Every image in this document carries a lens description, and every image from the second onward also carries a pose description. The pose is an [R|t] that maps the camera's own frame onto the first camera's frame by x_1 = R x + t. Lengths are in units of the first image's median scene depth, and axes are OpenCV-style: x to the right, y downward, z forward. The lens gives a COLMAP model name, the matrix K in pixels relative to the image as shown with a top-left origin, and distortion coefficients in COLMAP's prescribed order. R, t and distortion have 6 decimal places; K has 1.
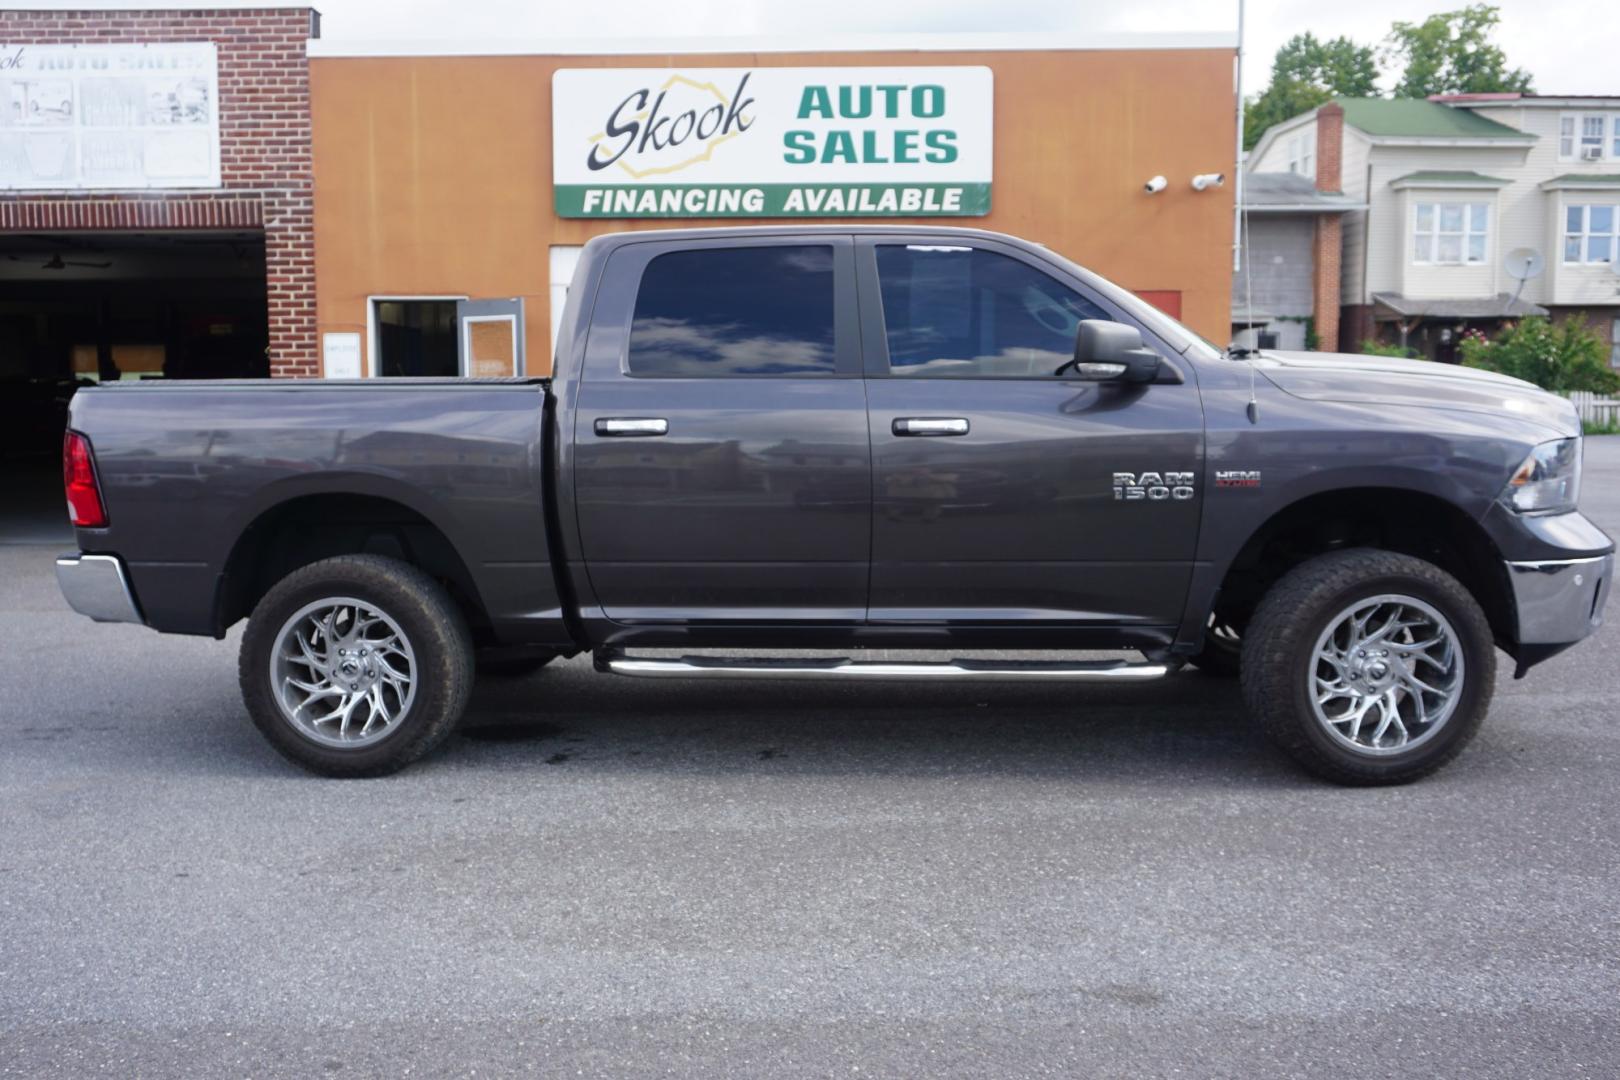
lens RADIAL K [[1412.8, 0, 799.2], [0, 1412.8, 537.6], [0, 0, 1]] dist [-0.023243, 0.029697]
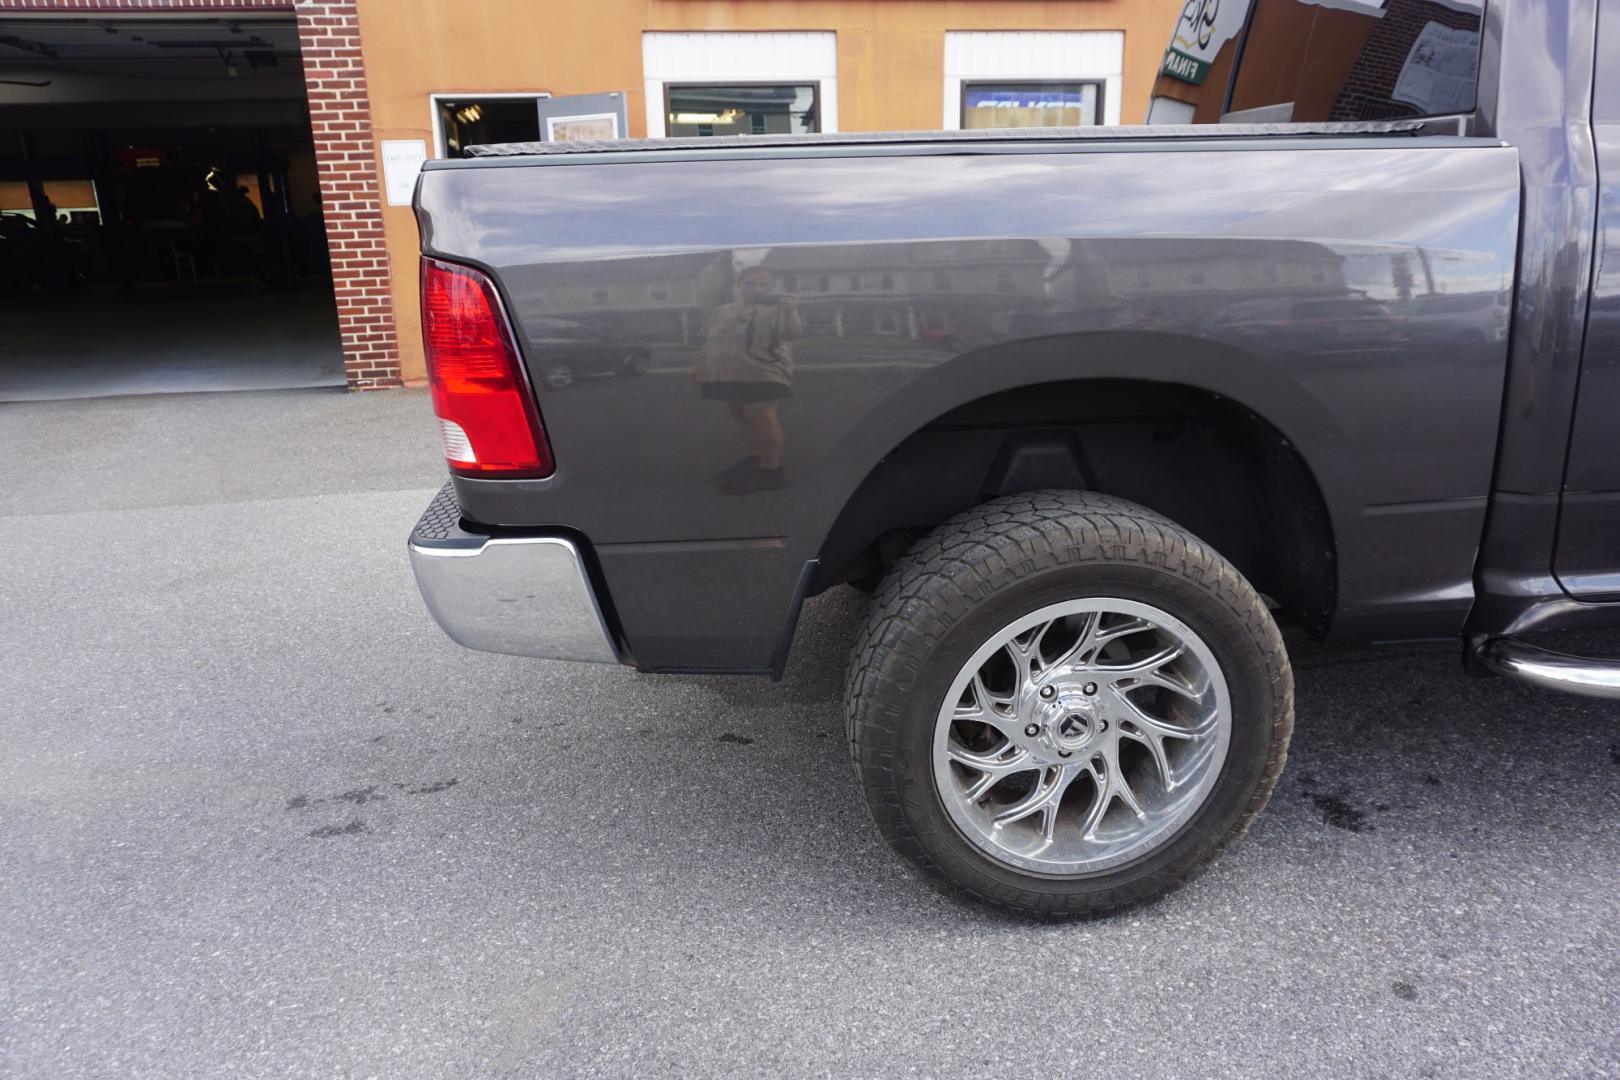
lens RADIAL K [[1086.0, 0, 805.3], [0, 1086.0, 539.7], [0, 0, 1]] dist [-0.046194, 0.035643]
pose [[0.985668, -0.068889, 0.153989, -0.203880], [0.038728, 0.980845, 0.190899, -0.021669], [-0.164190, -0.182199, 0.969456, 0.283243]]
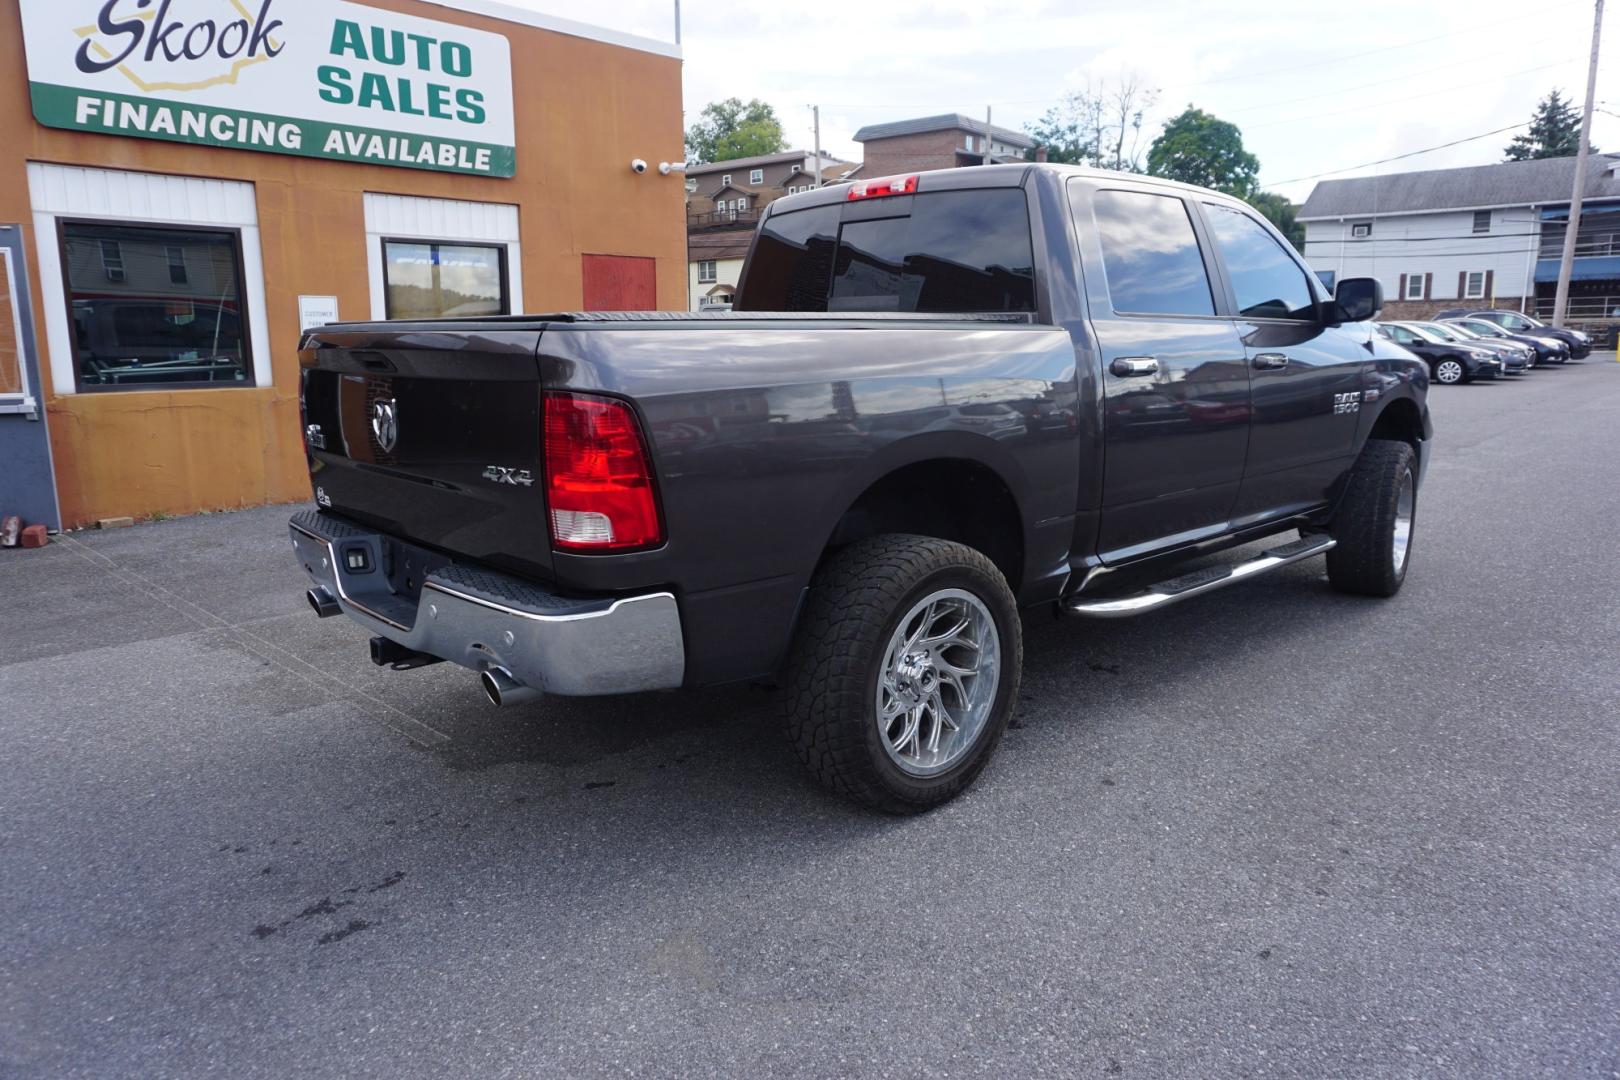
lens RADIAL K [[1086.0, 0, 805.9], [0, 1086.0, 537.8], [0, 0, 1]] dist [-0.046194, 0.035643]
pose [[0.674490, -0.134591, 0.725912, -0.349670], [0.084122, 0.990850, 0.105549, -0.024507], [-0.733476, -0.010126, 0.679640, 0.274109]]
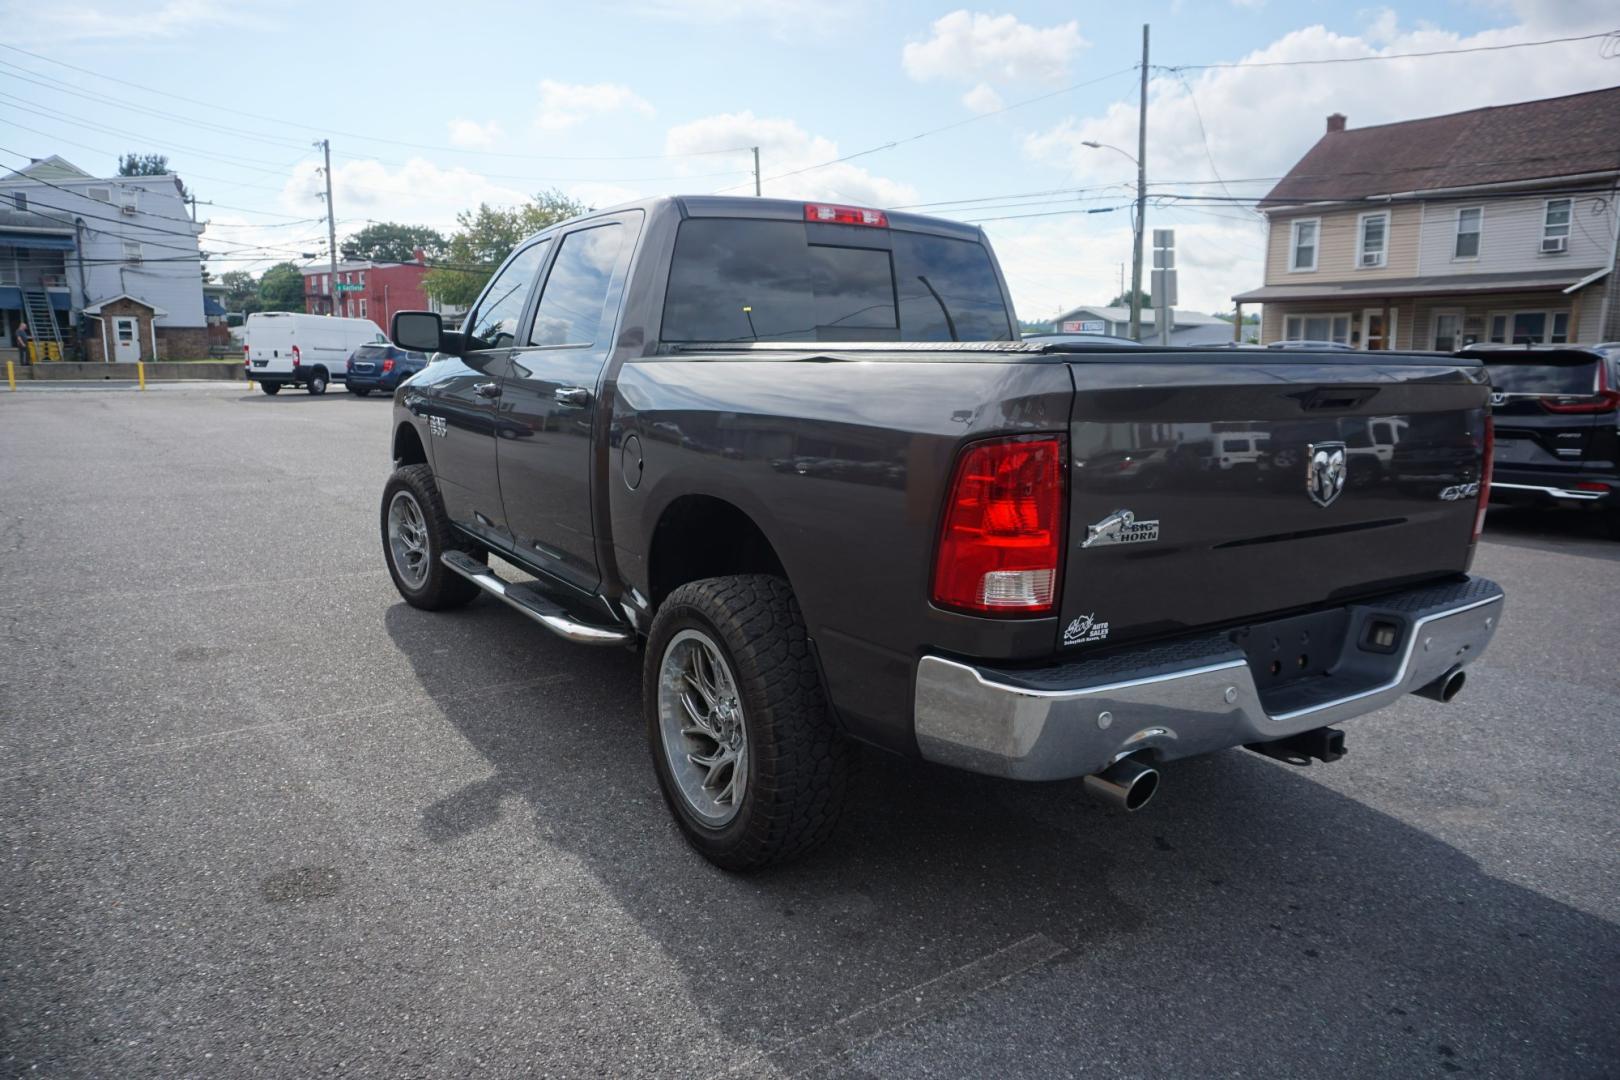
lens RADIAL K [[1086.0, 0, 806.5], [0, 1086.0, 536.9], [0, 0, 1]] dist [-0.046194, 0.035643]
pose [[-0.613937, -0.122722, 0.779757, -0.332453], [0.086318, 0.971479, 0.220858, -0.075894], [-0.784621, 0.202900, -0.585834, 0.725502]]
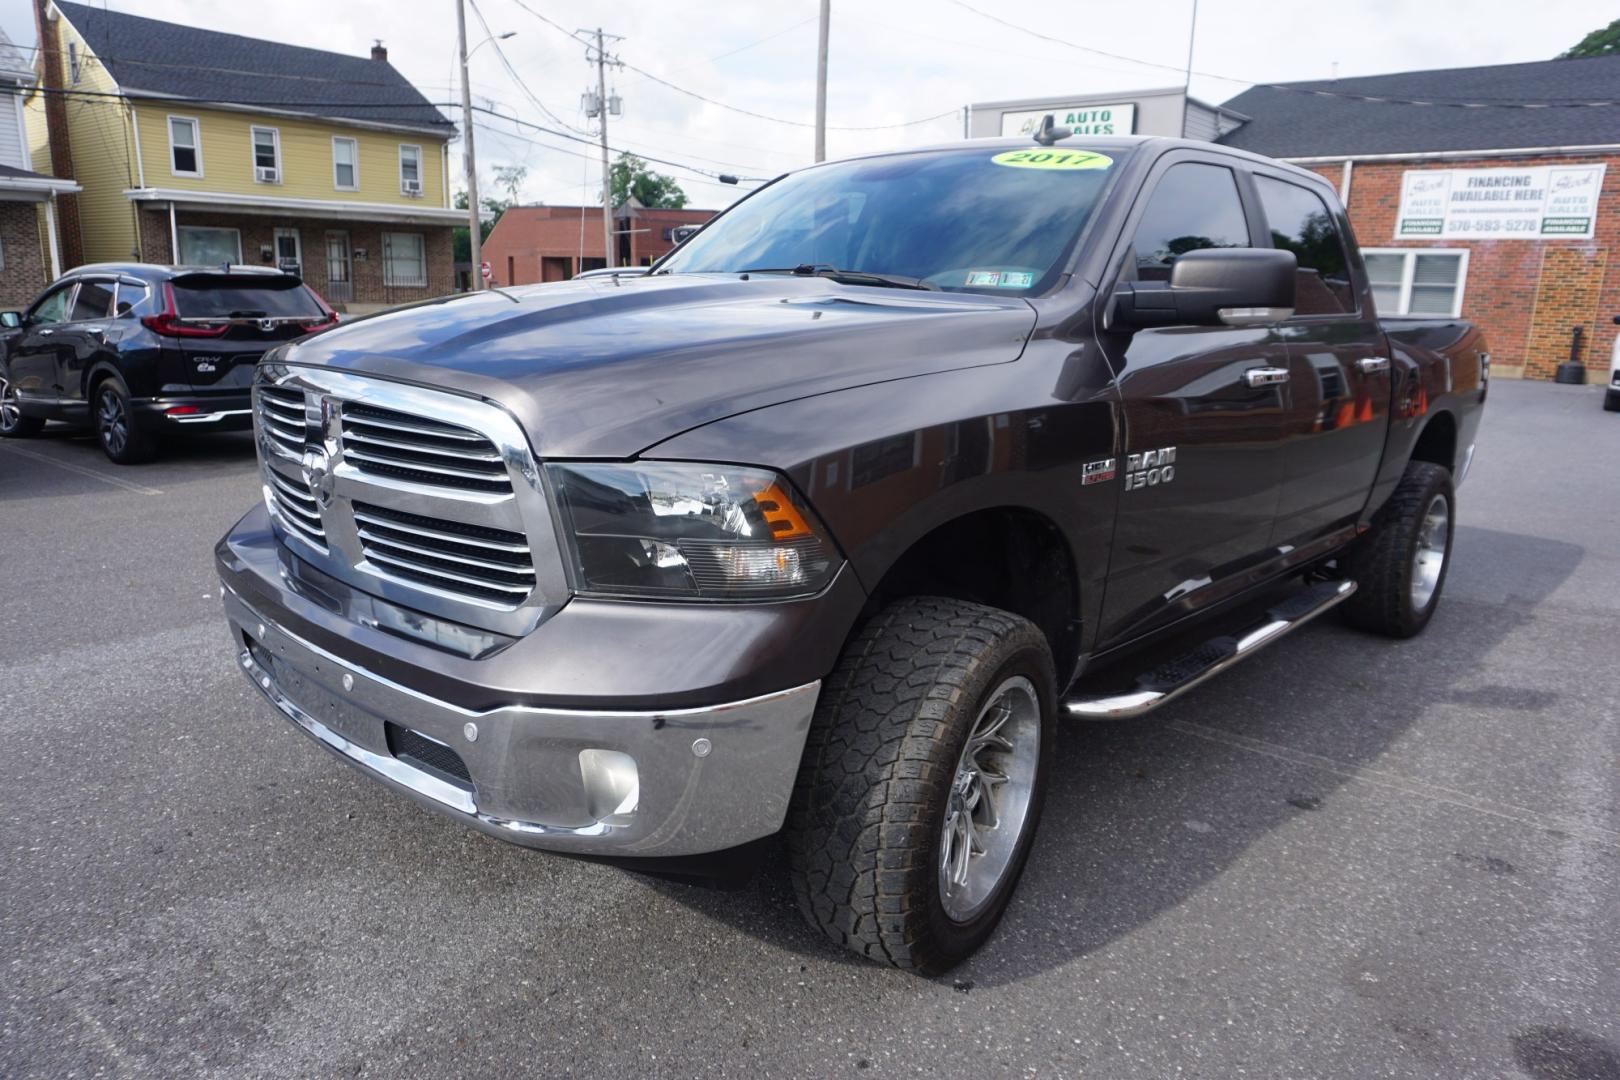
lens RADIAL K [[1086.0, 0, 809.6], [0, 1086.0, 536.4], [0, 0, 1]] dist [-0.046194, 0.035643]
pose [[-0.617634, 0.169675, -0.767944, 0.343273], [-0.103407, 0.950453, 0.293167, -0.081169], [0.779638, 0.260481, -0.569486, 0.652041]]
